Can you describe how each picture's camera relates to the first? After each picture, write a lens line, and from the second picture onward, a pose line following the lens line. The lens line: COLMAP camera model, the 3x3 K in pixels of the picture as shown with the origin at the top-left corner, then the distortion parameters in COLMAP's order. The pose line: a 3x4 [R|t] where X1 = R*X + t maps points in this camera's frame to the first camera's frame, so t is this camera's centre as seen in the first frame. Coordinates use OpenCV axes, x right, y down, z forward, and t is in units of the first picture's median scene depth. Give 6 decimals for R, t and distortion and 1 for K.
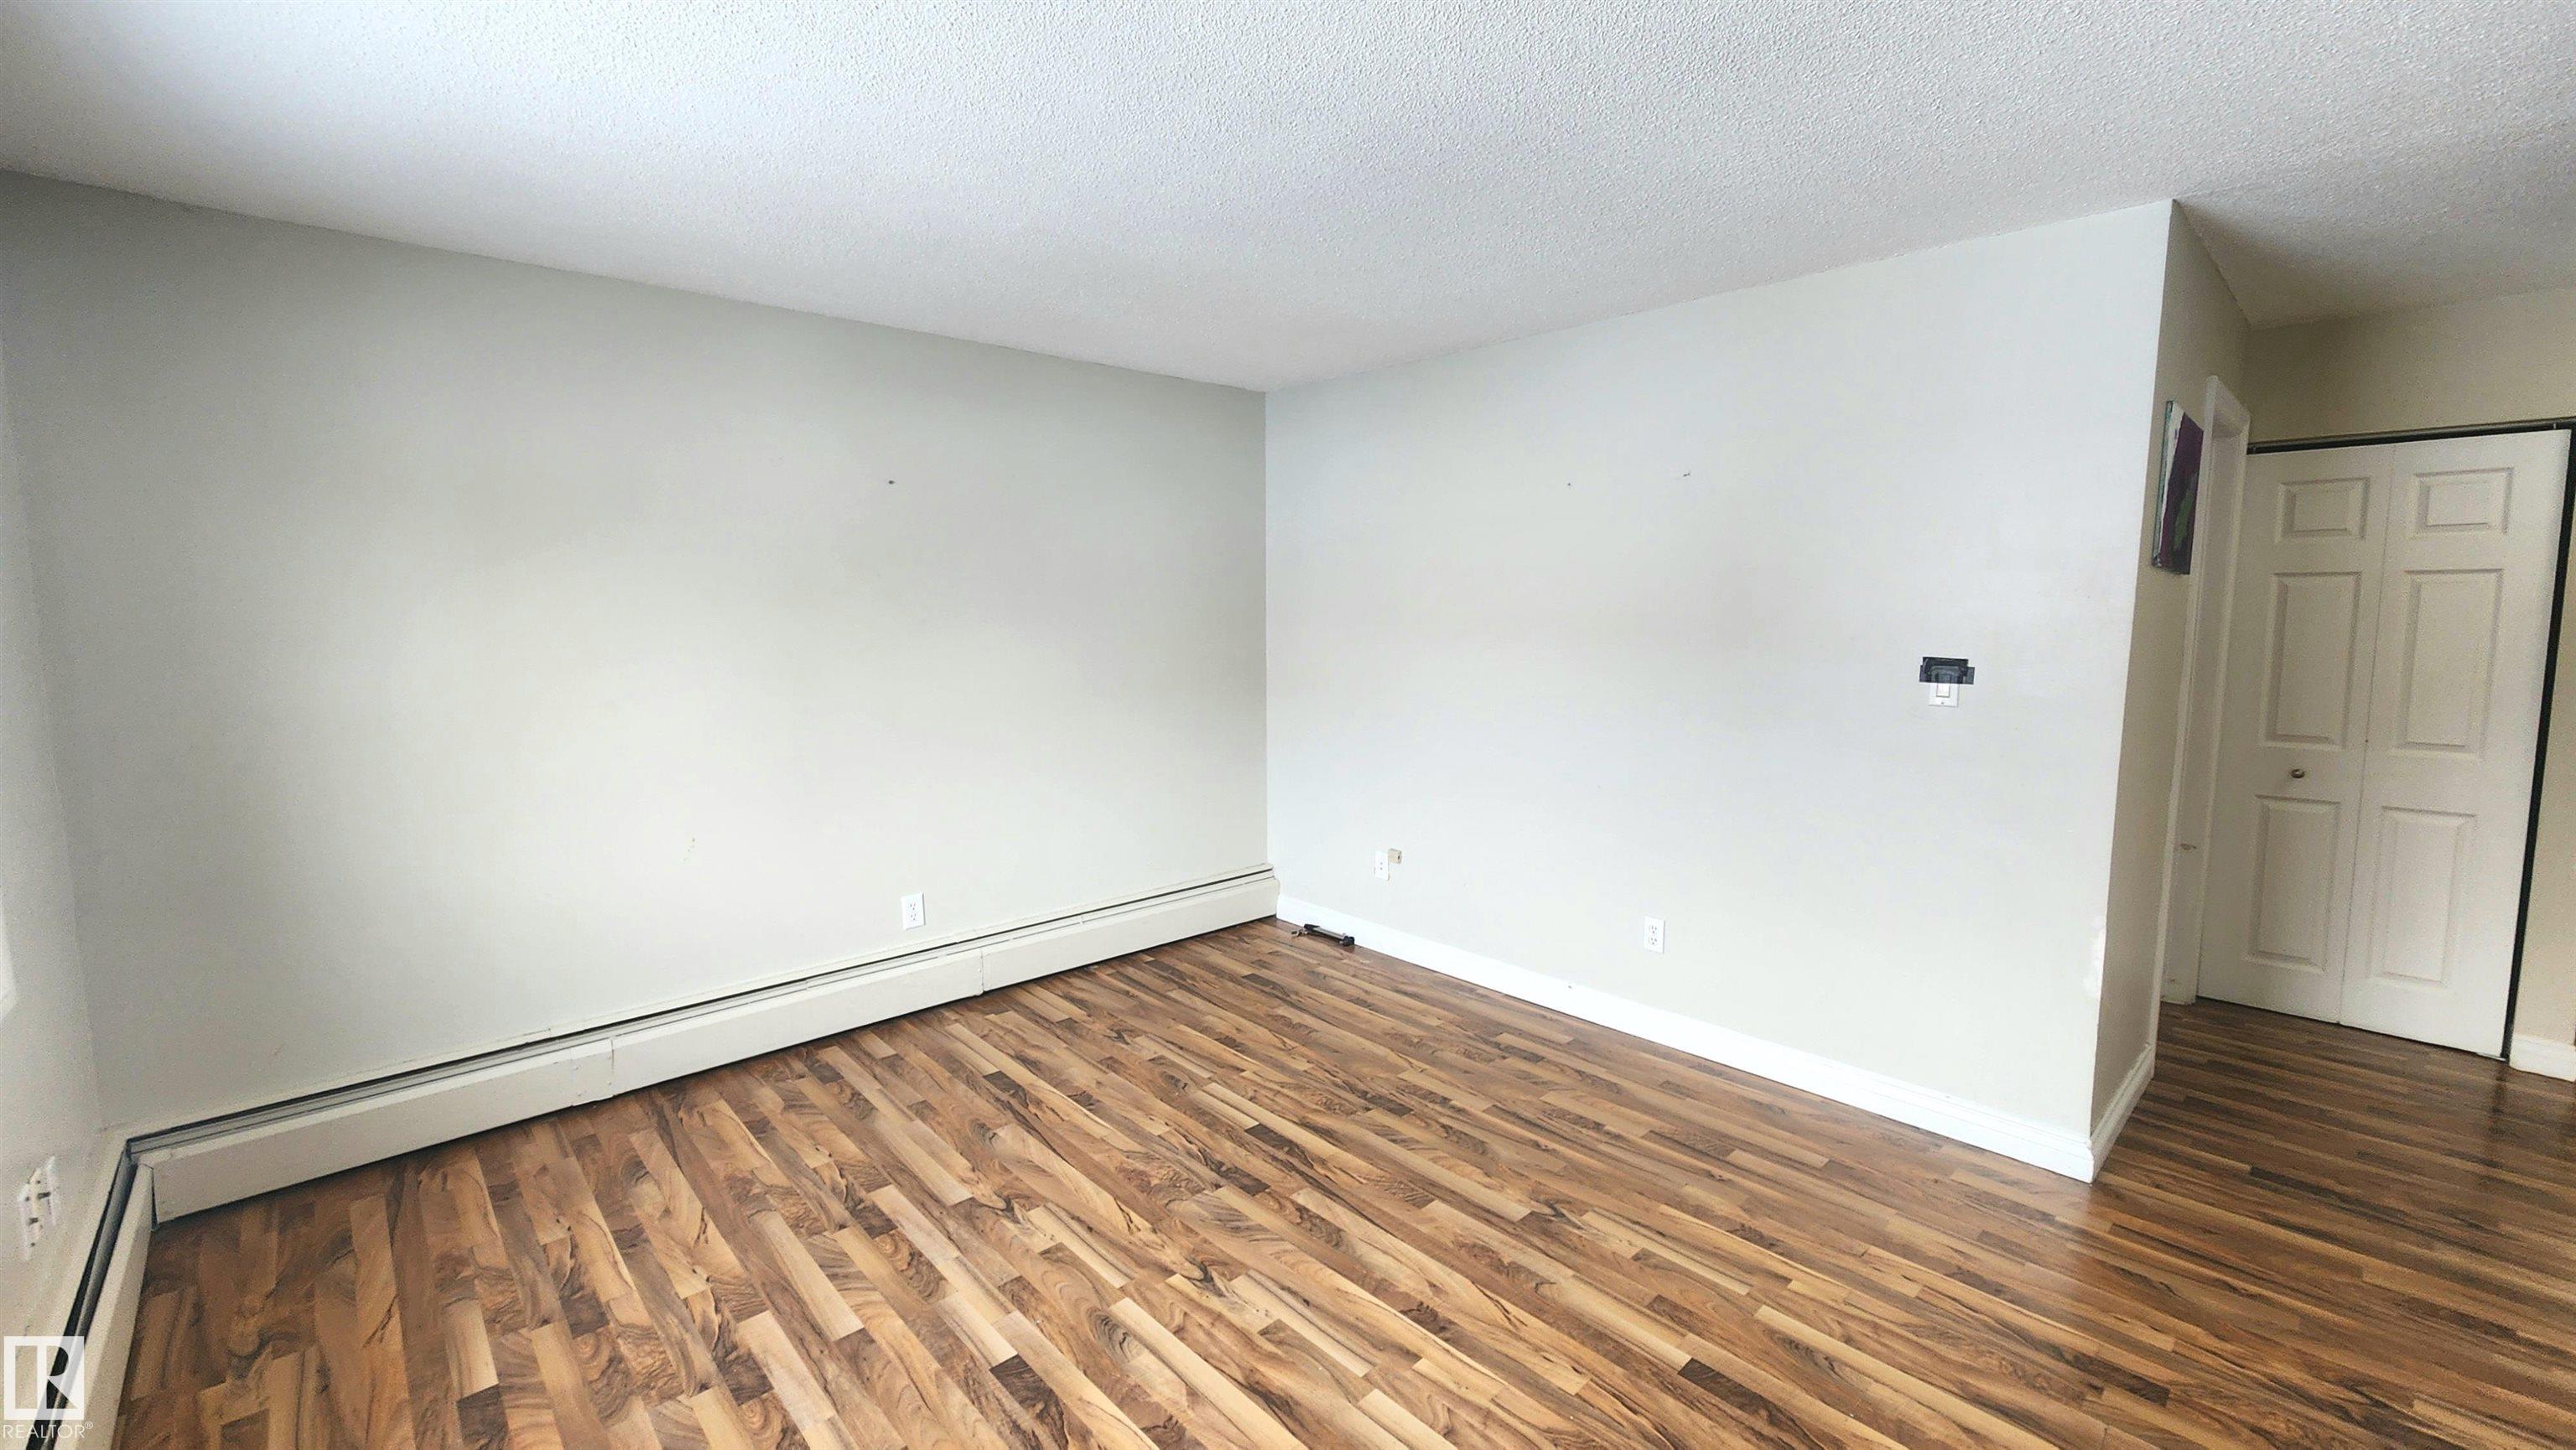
lens RADIAL K [[1044.0, 0, 1272.4], [0, 1044.0, 765.8], [0, 0, 1]] dist [0.001772, -0.001601]
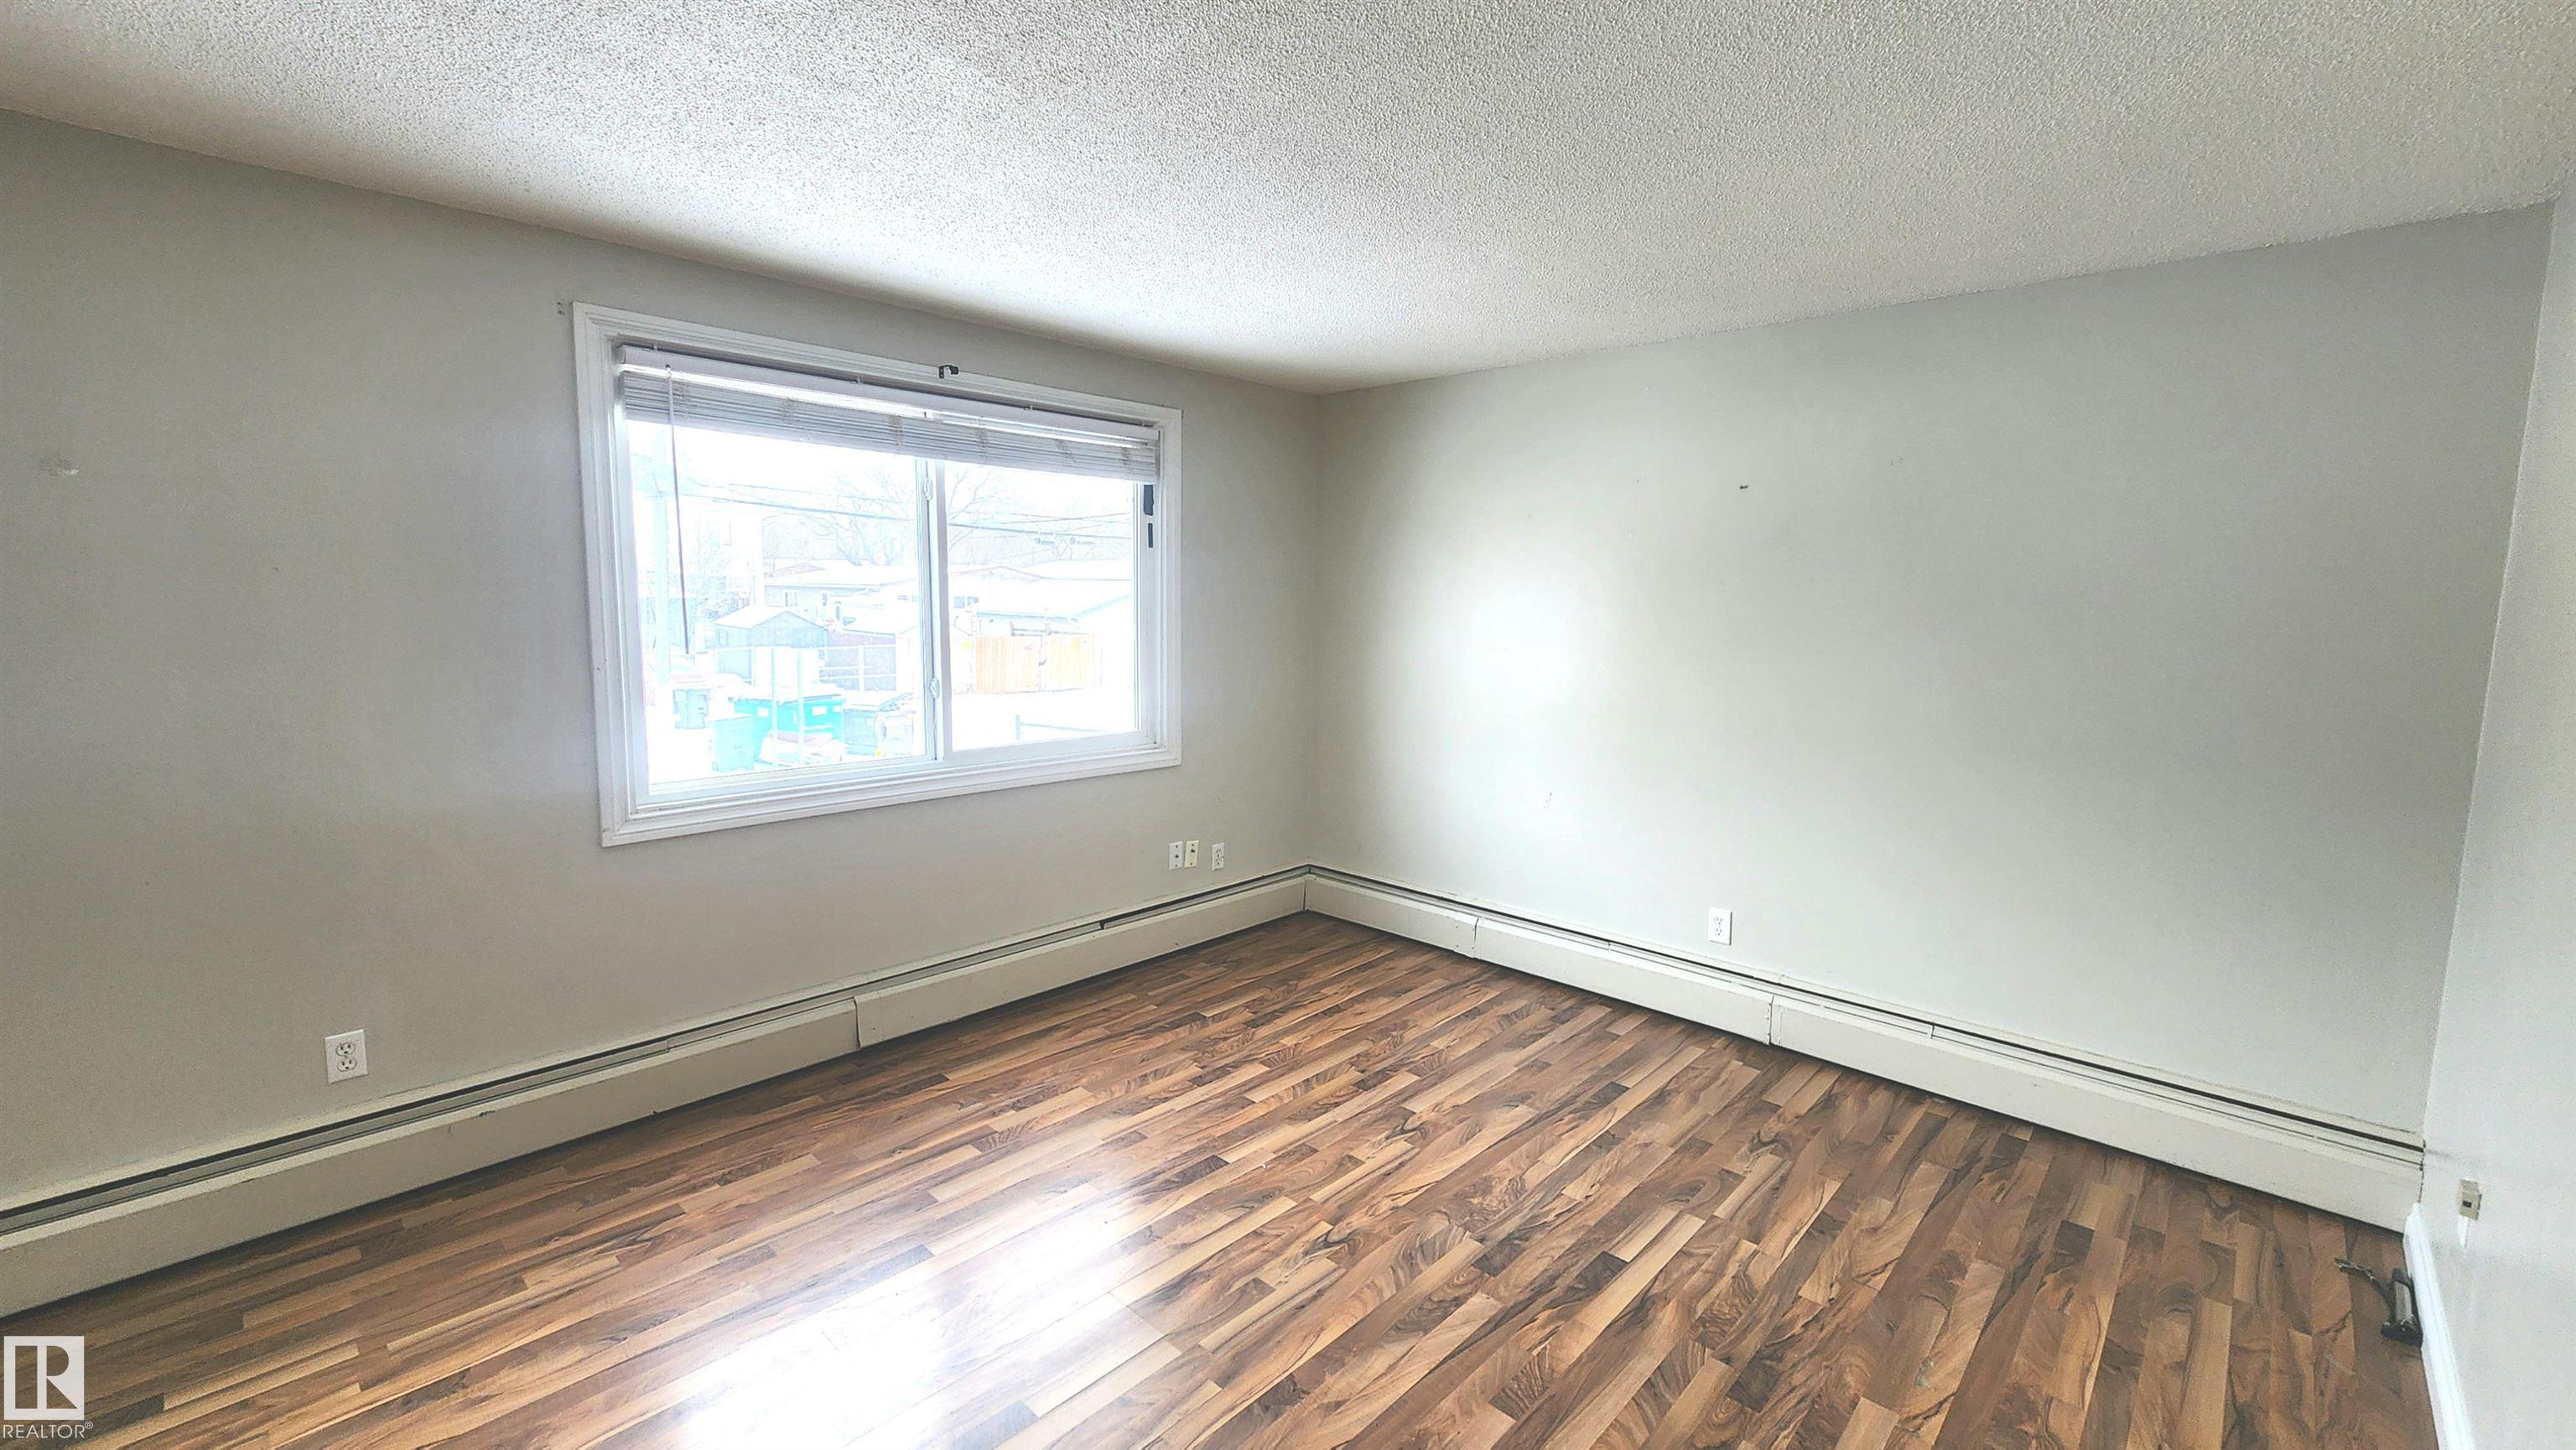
lens RADIAL K [[1044.0, 0, 1309.3], [0, 1044.0, 722.7], [0, 0, 1]] dist [0.001772, -0.001601]
pose [[0.083515, 0.129106, -0.988108, 0.758519], [-0.178332, 0.977501, 0.112648, -0.119741], [0.980420, 0.166804, 0.104660, 0.643817]]
